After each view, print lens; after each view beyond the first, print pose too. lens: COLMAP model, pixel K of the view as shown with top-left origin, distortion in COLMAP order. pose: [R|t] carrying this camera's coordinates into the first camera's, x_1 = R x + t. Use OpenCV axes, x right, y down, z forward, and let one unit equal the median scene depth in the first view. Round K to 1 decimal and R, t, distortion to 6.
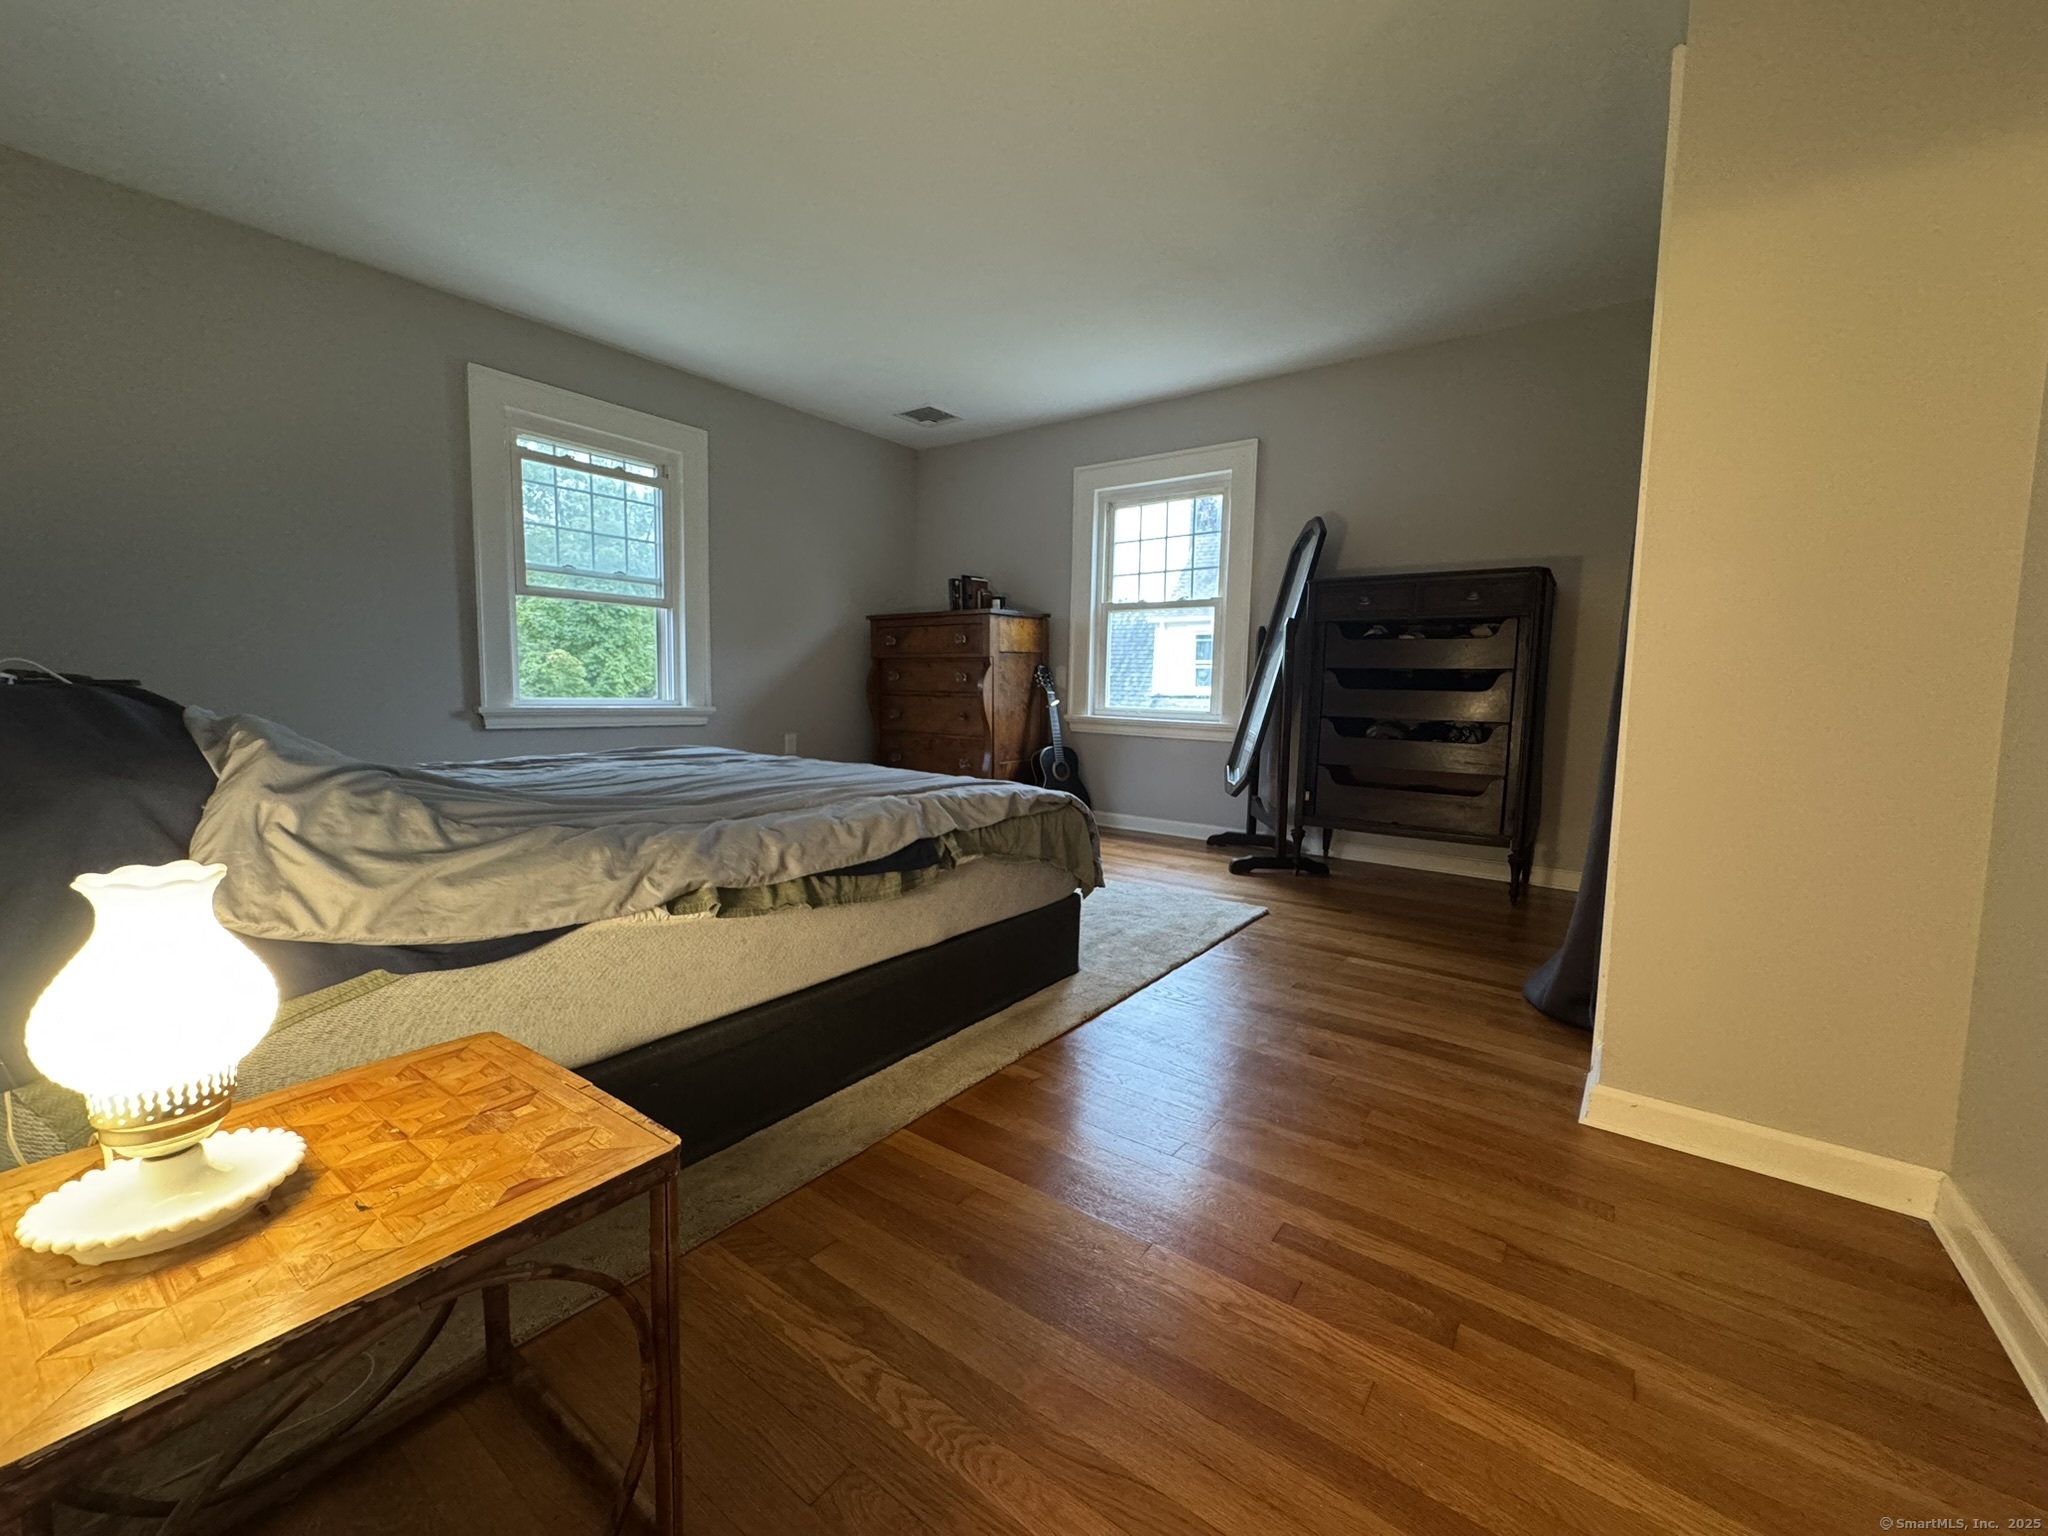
lens RADIAL K [[817.0, 0, 1024.5], [0, 817.0, 766.2], [0, 0, 1]] dist [-0.001616, -0.000067]
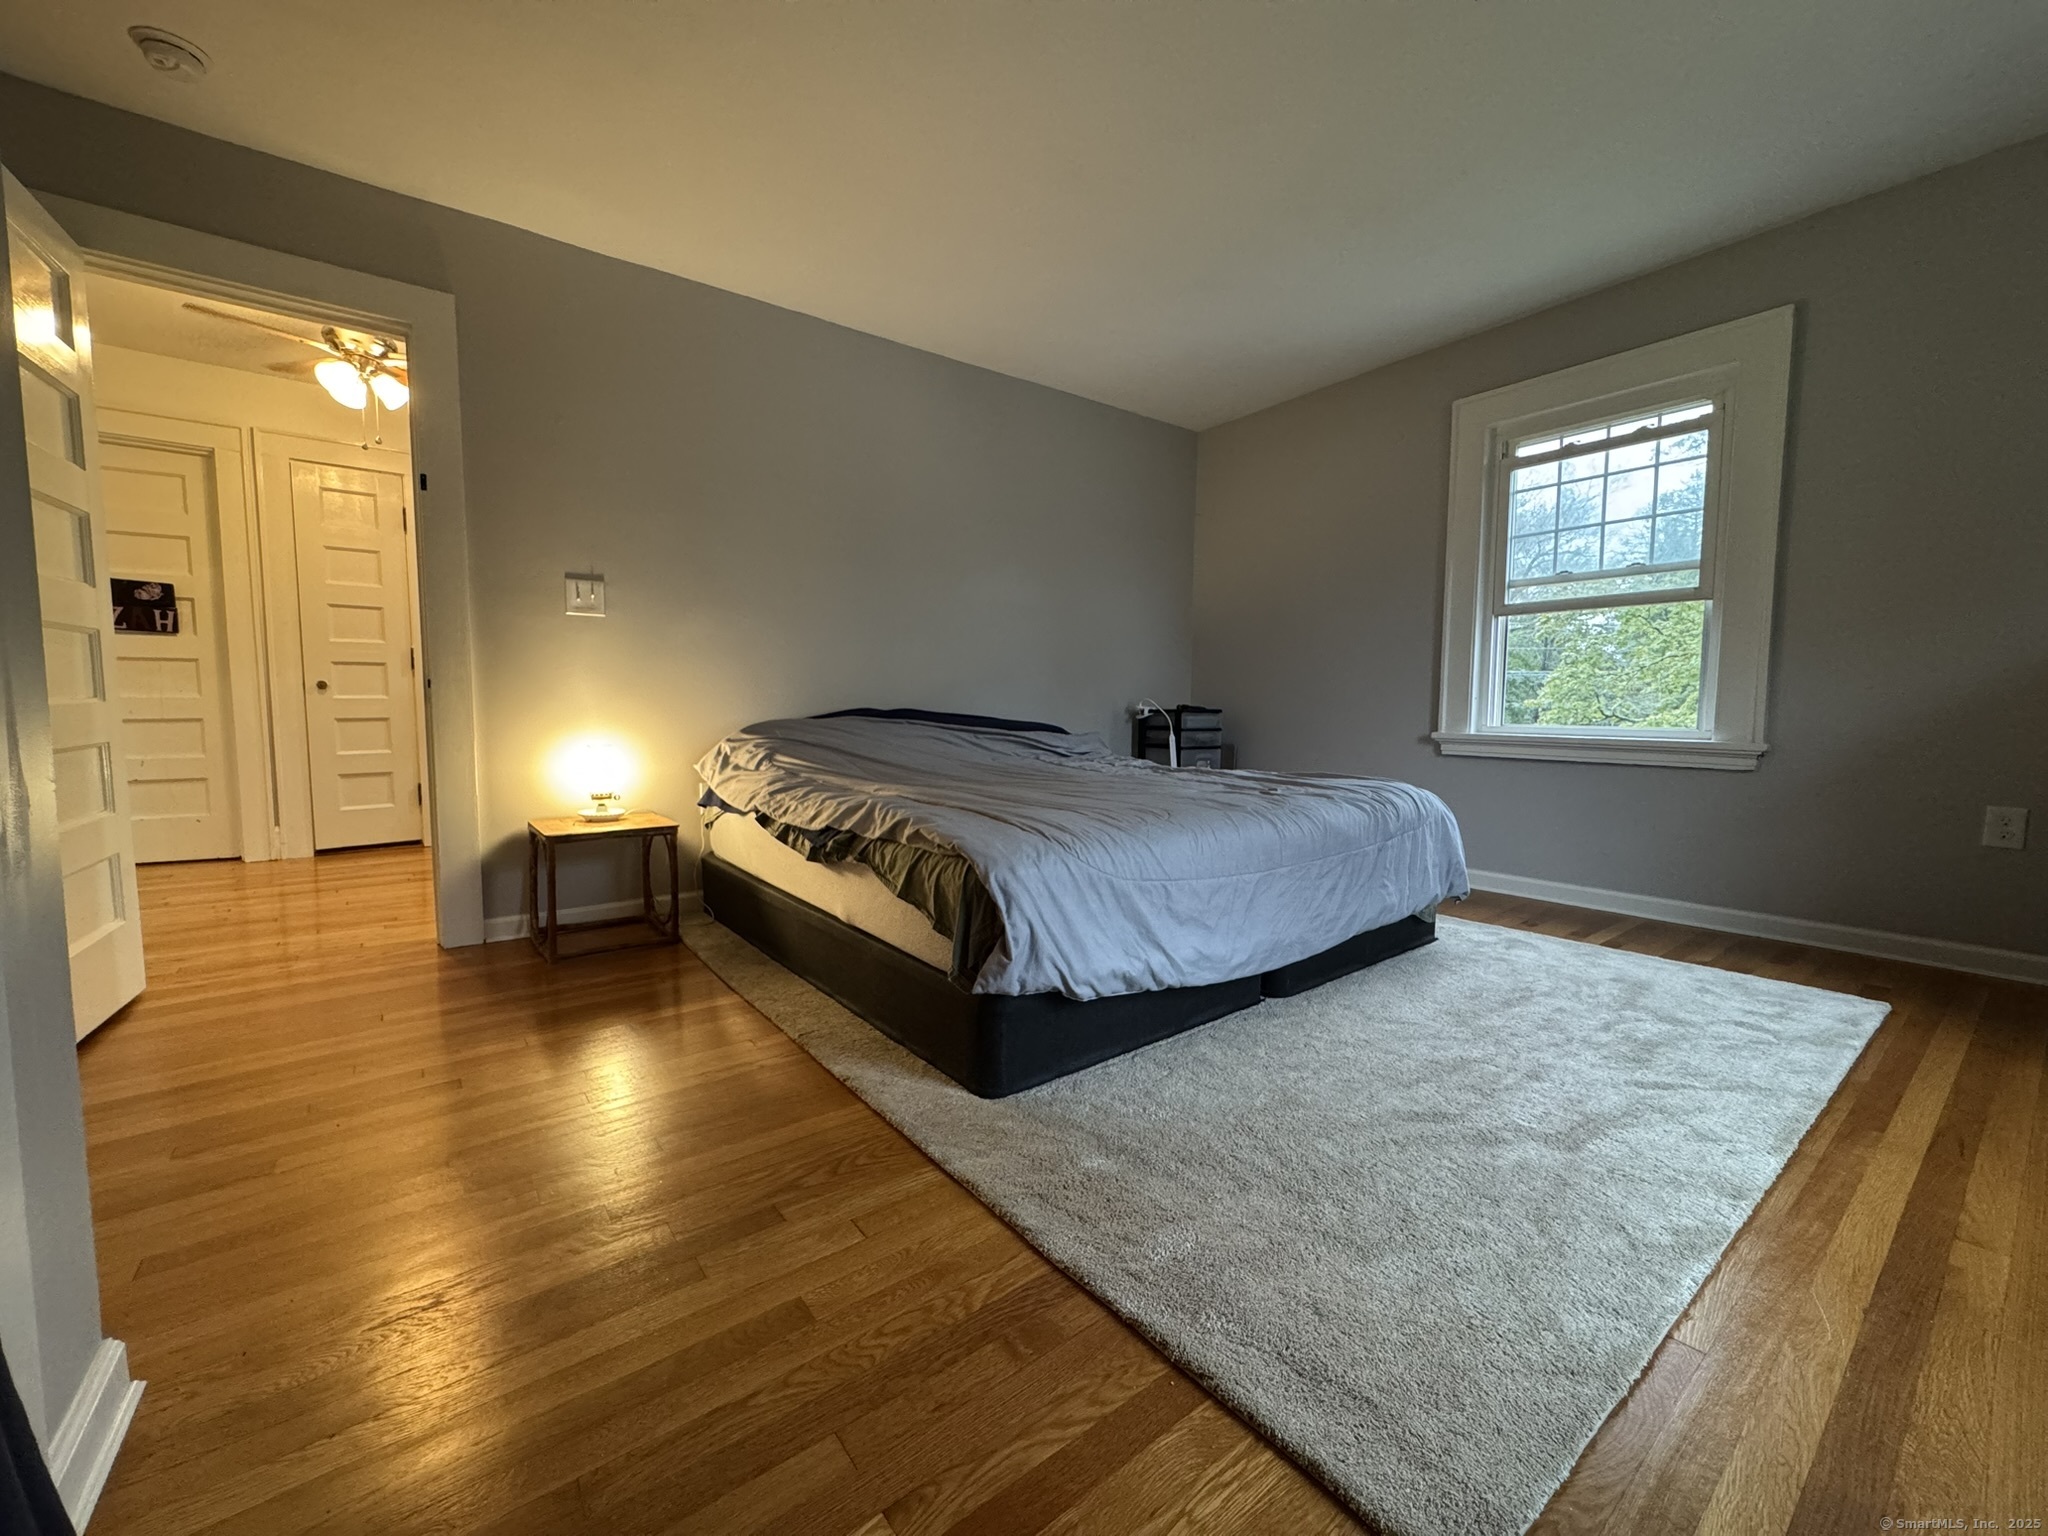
lens RADIAL K [[817.0, 0, 1024.5], [0, 817.0, 766.2], [0, 0, 1]] dist [-0.001616, -0.000067]
pose [[-0.272831, 0.046558, -0.960935, 0.445689], [-0.097931, 0.992296, 0.075882, -0.055017], [0.957065, 0.114808, -0.266170, 0.739479]]
